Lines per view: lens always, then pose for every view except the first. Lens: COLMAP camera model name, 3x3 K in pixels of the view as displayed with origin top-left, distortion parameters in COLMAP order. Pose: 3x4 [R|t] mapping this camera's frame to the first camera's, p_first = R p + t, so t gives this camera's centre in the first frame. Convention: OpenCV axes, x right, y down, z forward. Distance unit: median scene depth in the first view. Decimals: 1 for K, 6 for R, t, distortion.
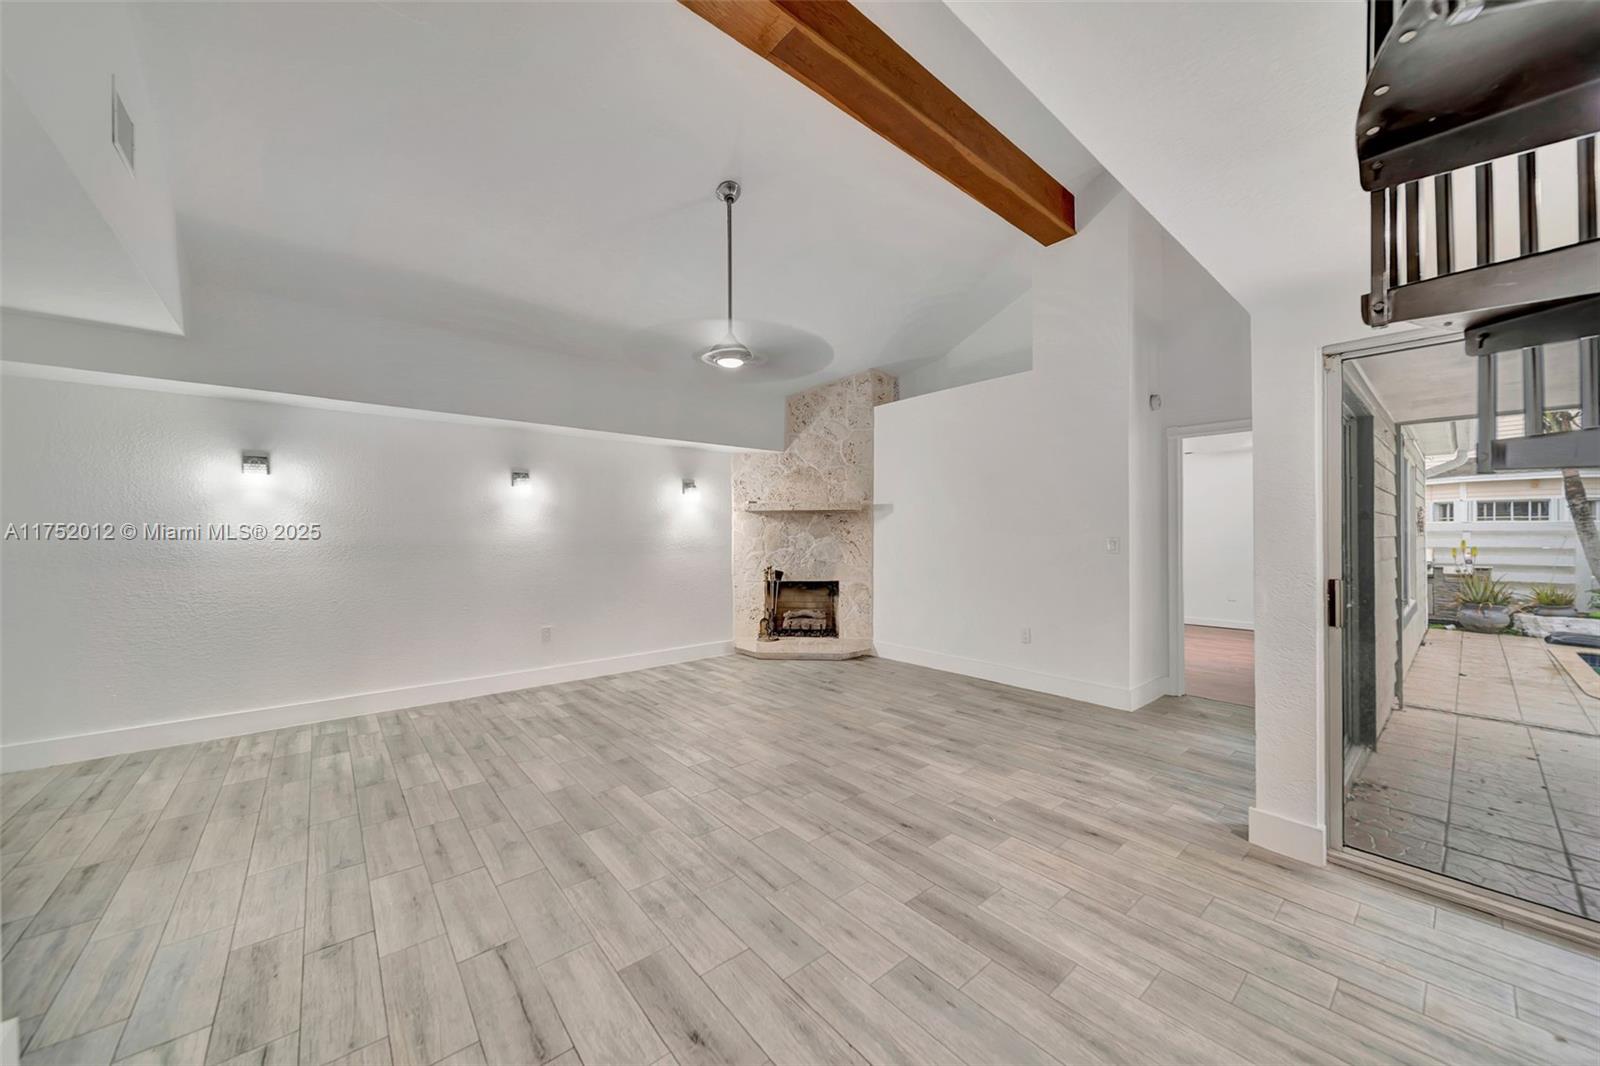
lens RADIAL K [[568.9, 0, 790.7], [0, 568.9, 535.4], [0, 0, 1]] dist [-0.000583, -0.000021]
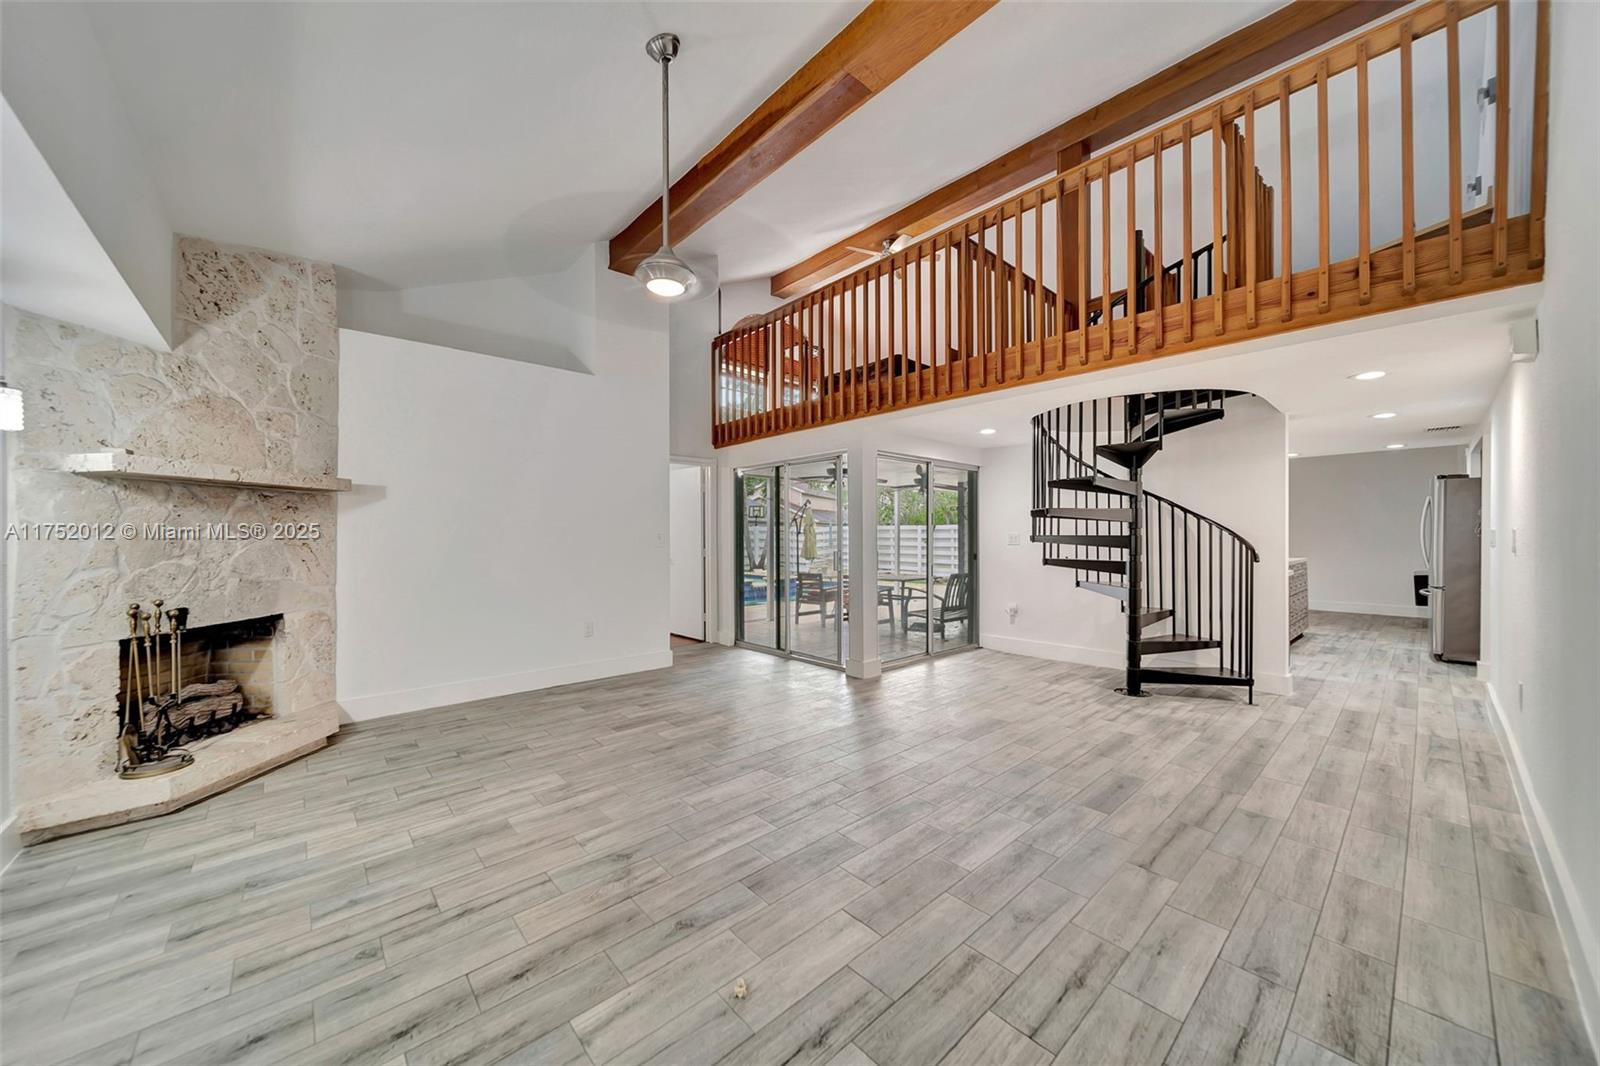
lens RADIAL K [[568.9, 0, 789.6], [0, 568.9, 532.1], [0, 0, 1]] dist [-0.000583, -0.000021]
pose [[-0.033045, 0.004219, 0.999445, -0.664257], [0.003384, 0.999986, -0.004109, 0.004955], [-0.999448, 0.003246, -0.033059, 0.701047]]
